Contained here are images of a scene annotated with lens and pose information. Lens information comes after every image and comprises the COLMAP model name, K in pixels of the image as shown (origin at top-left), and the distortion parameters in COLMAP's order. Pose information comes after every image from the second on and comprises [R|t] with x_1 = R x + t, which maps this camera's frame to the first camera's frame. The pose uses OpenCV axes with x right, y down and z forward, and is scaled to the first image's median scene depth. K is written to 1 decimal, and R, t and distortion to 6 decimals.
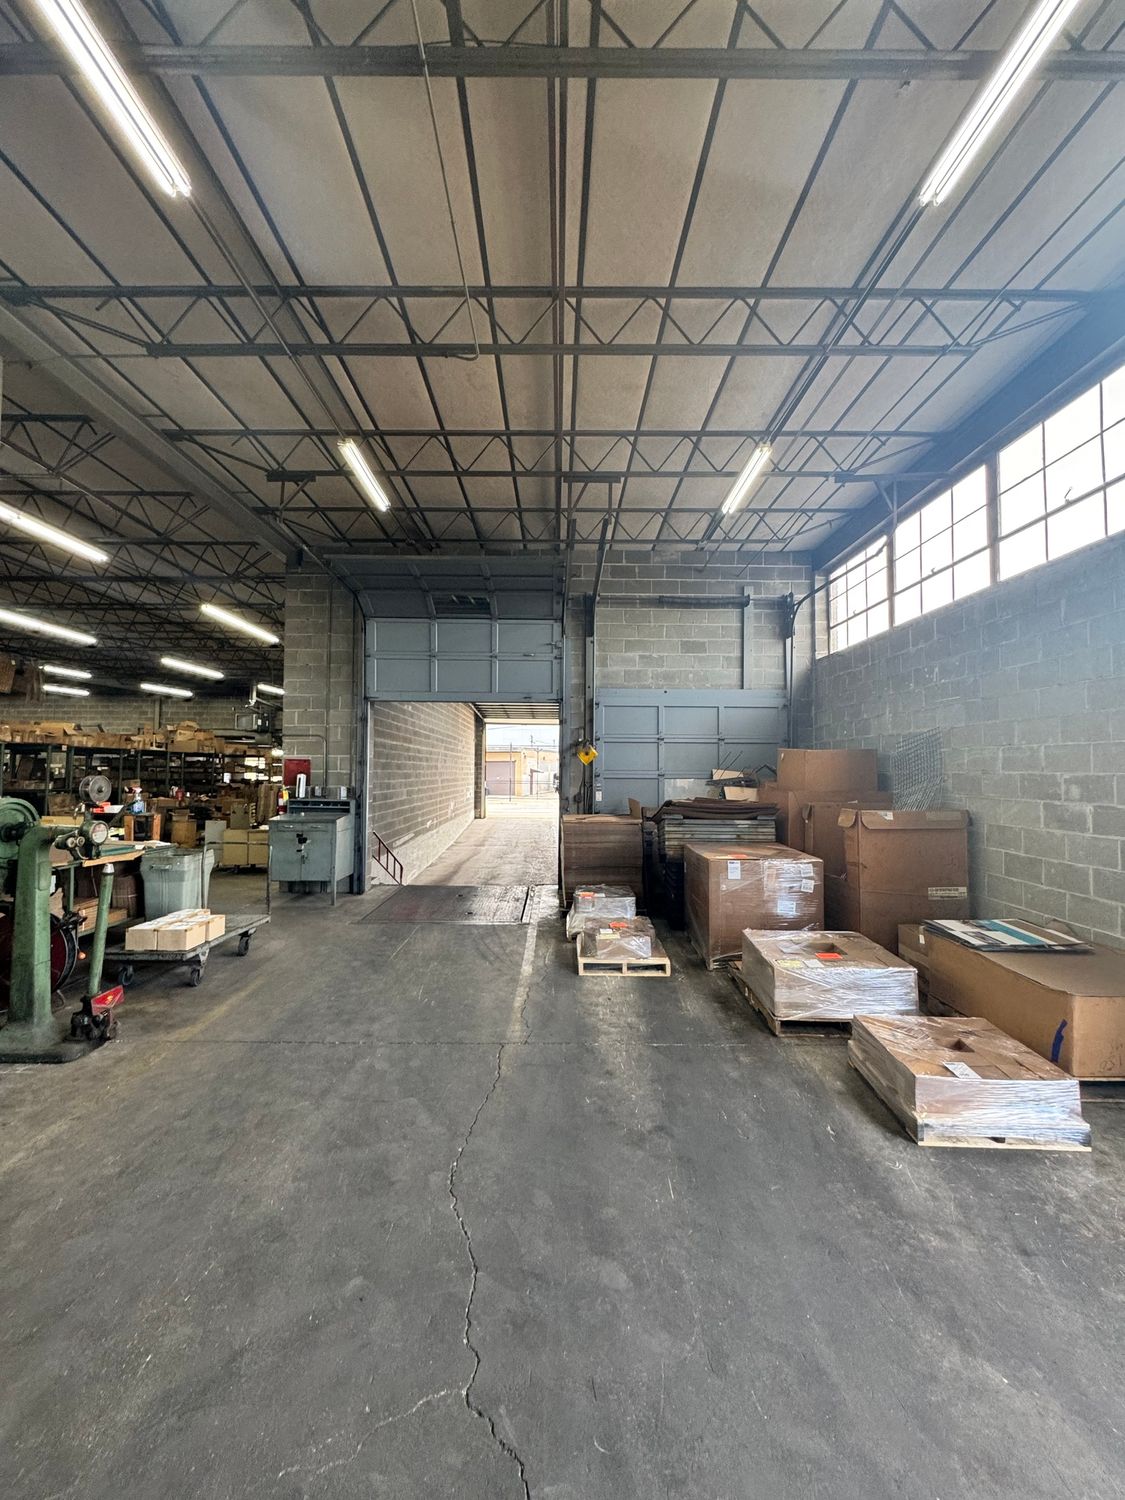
lens RADIAL K [[597.0, 0, 555.6], [0, 597.0, 755.6], [0, 0, 1]] dist [-0.002613, -0.000036]
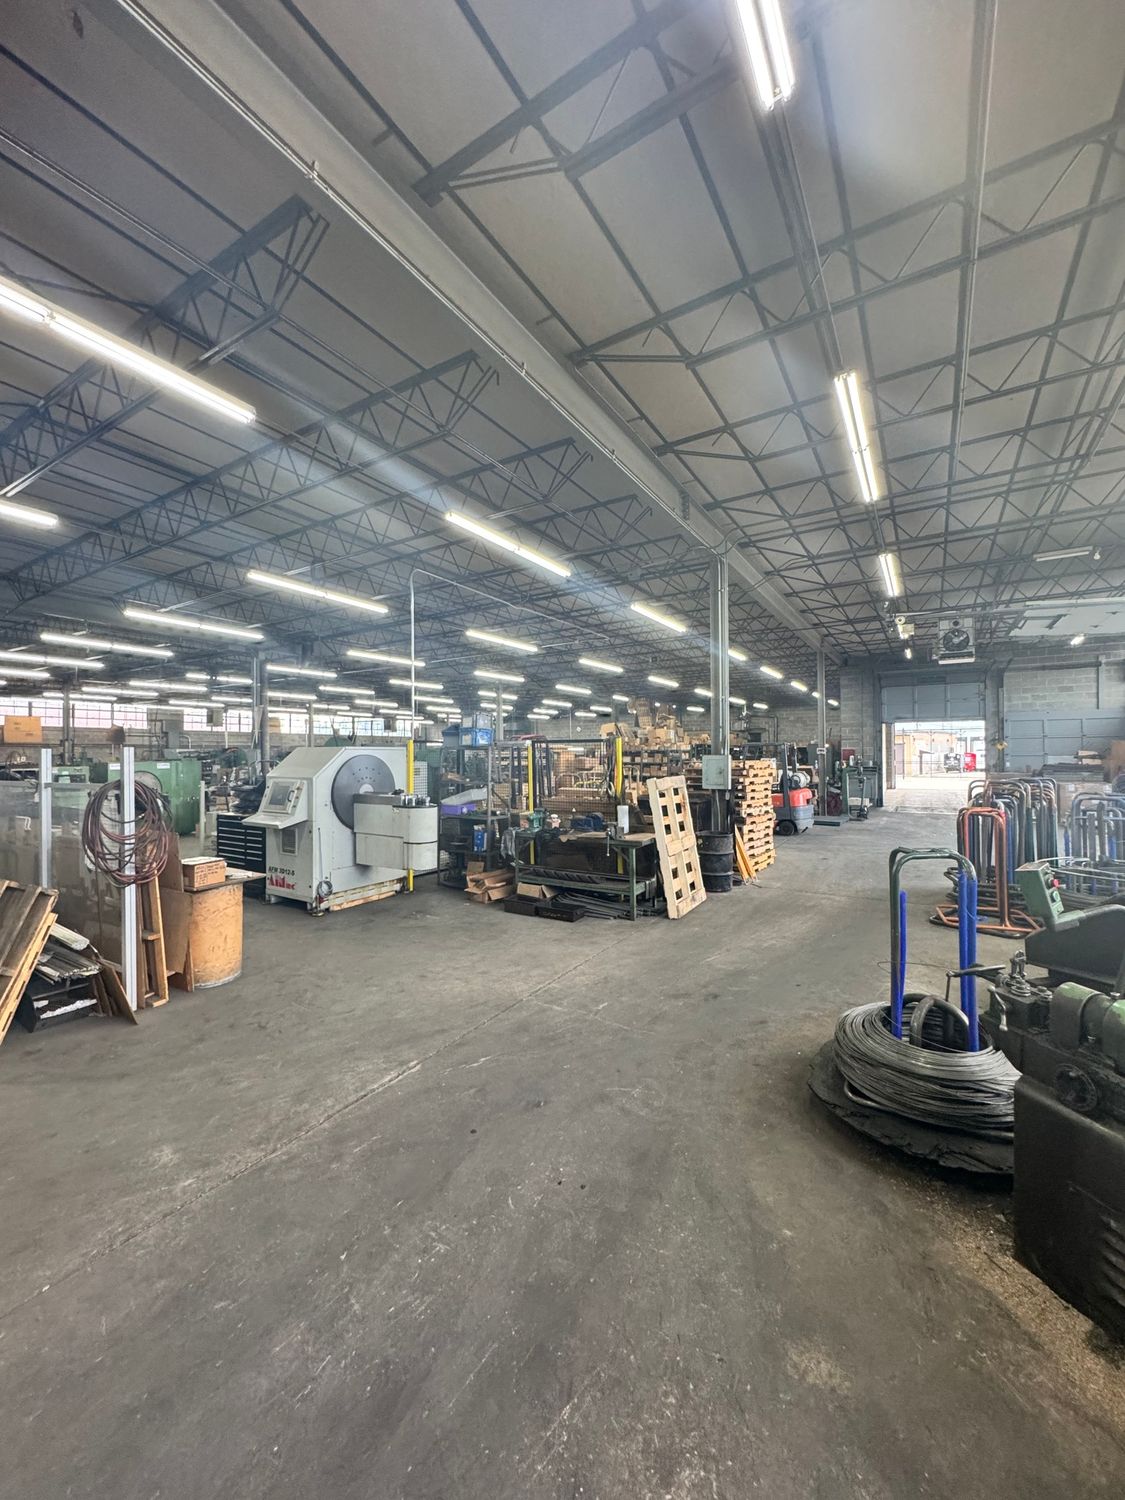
lens RADIAL K [[597.0, 0, 562.1], [0, 597.0, 750.3], [0, 0, 1]] dist [-0.002613, -0.000036]
pose [[0.843188, -0.016890, -0.537353, -0.120116], [0.027660, 0.999546, 0.011986, -0.048194], [0.536907, -0.024970, 0.843272, -1.581326]]
